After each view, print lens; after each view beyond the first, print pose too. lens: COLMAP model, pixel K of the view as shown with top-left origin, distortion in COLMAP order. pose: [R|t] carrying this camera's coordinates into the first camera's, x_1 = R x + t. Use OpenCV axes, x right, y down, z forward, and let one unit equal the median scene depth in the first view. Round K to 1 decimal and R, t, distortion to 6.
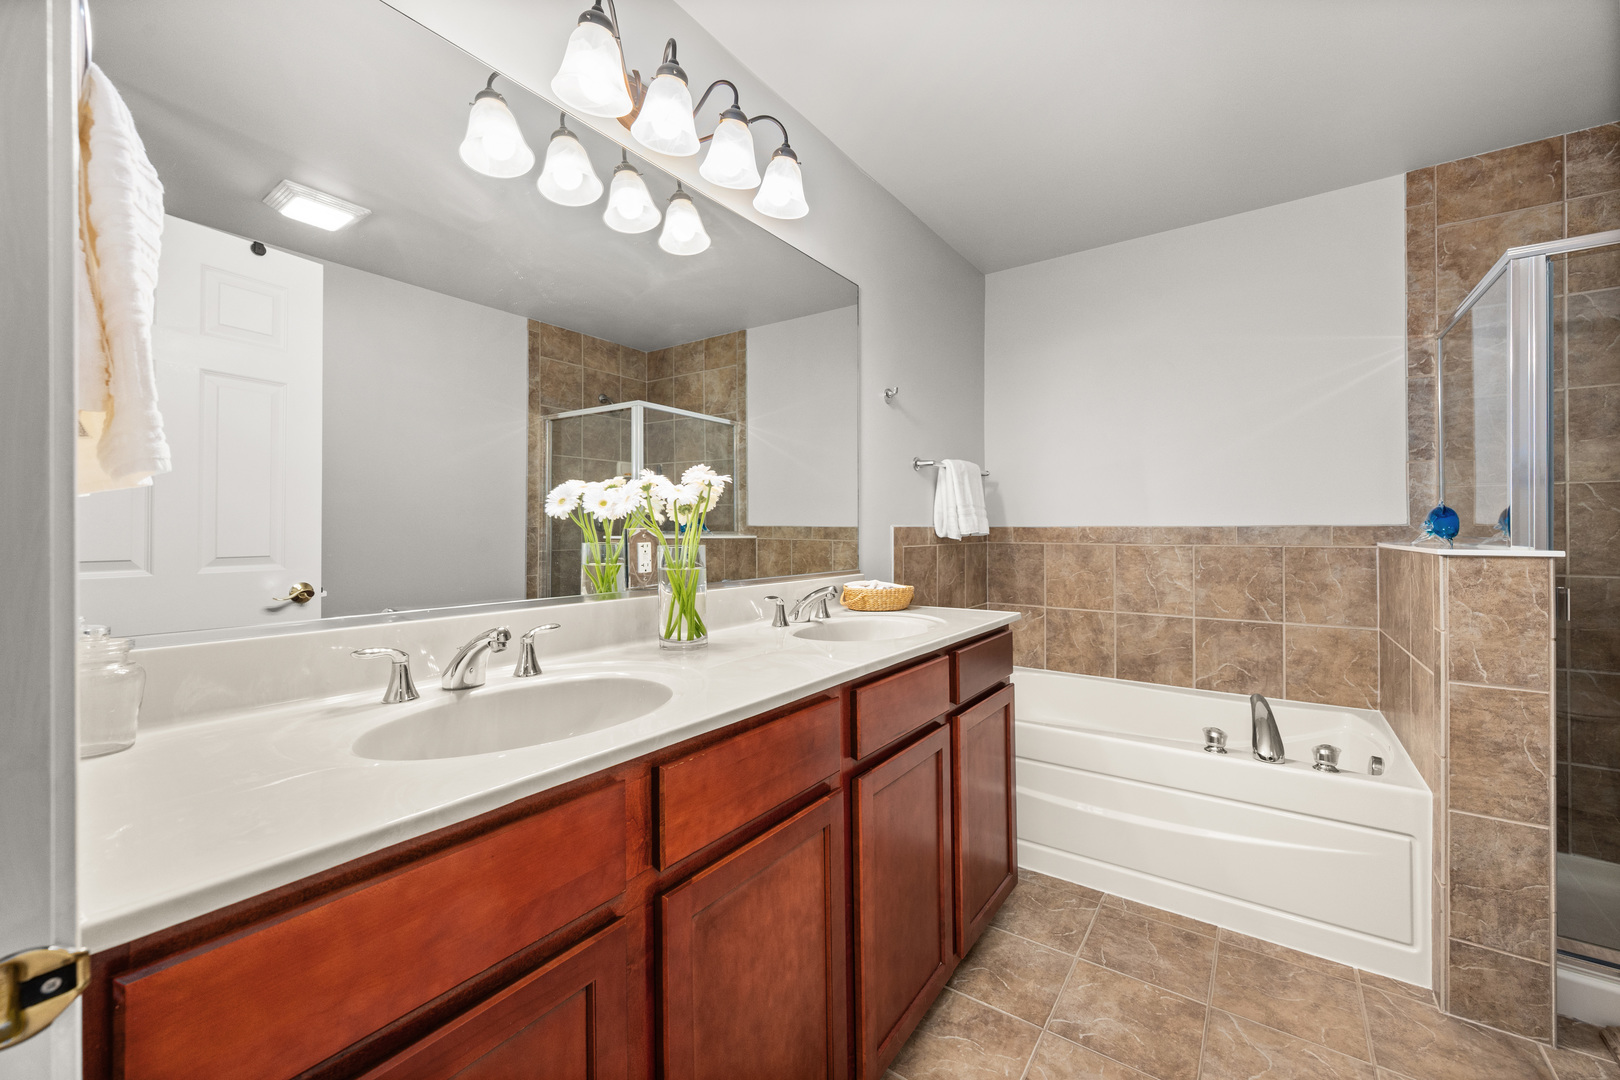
lens RADIAL K [[637.1, 0, 823.1], [0, 637.1, 524.0], [0, 0, 1]] dist [-0.002041, 0.000263]
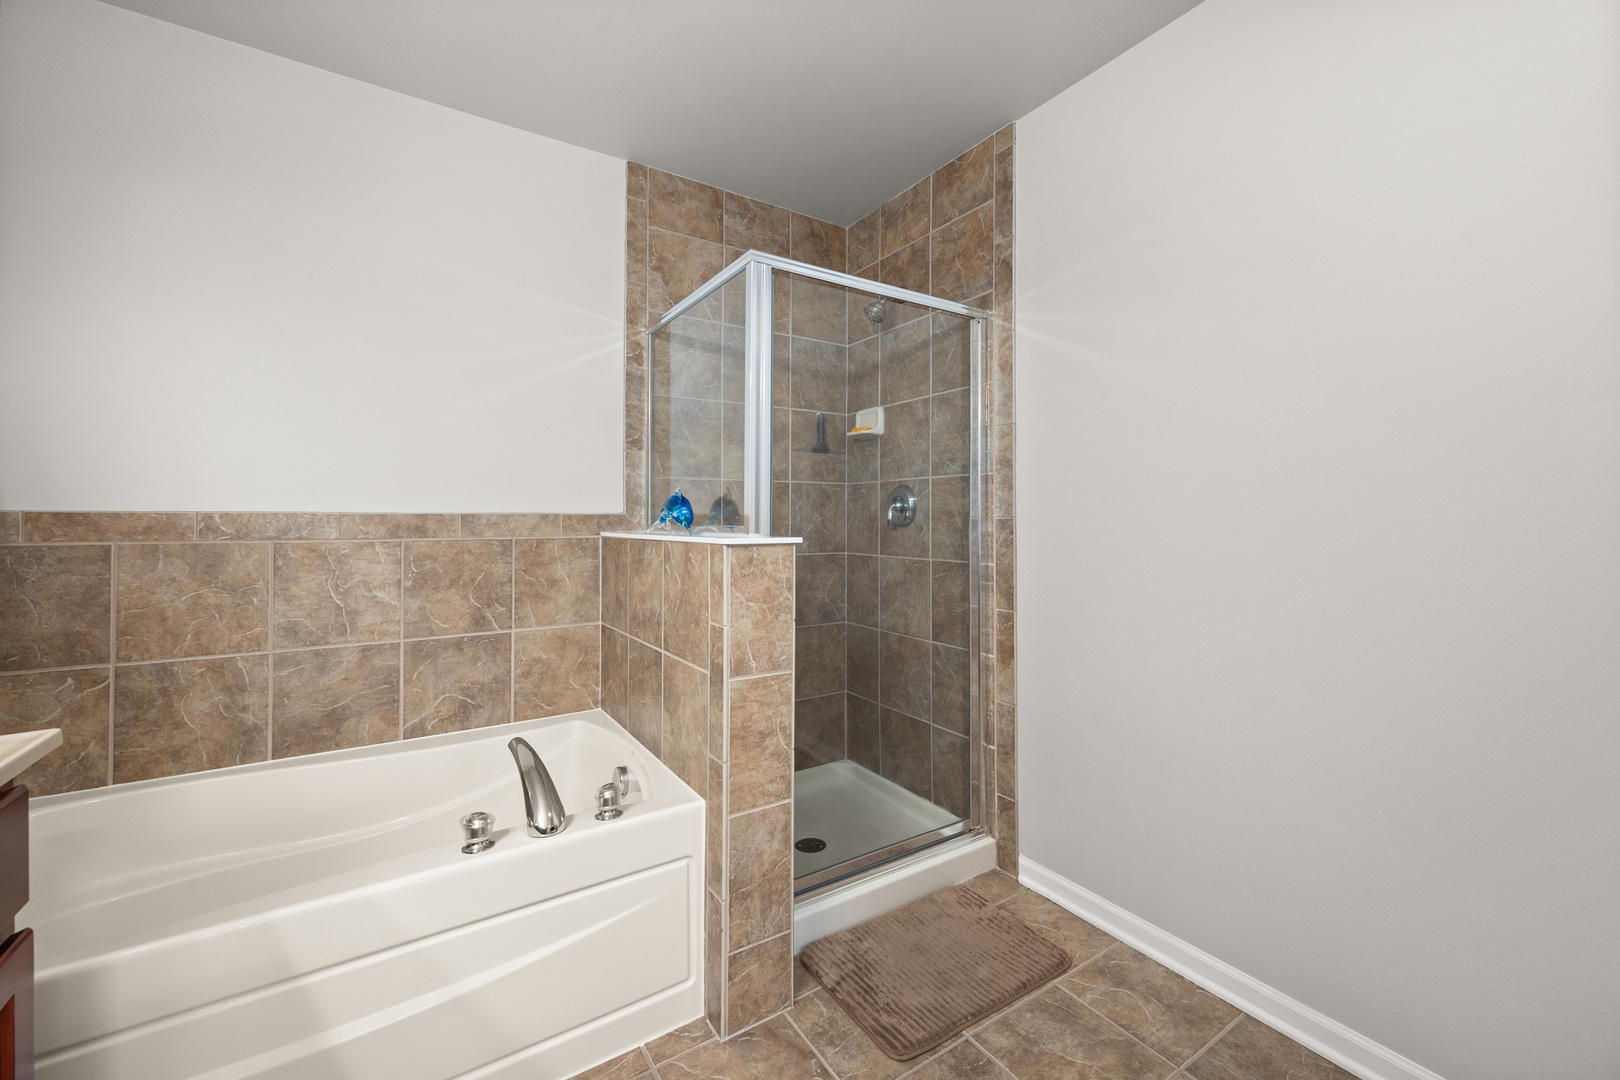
lens RADIAL K [[637.1, 0, 802.7], [0, 637.1, 512.4], [0, 0, 1]] dist [-0.002041, 0.000263]
pose [[0.378073, 0.012402, 0.925693, 0.101687], [-0.008333, 0.999915, -0.009993, 0.007038], [-0.925738, -0.003936, 0.378144, 0.359918]]
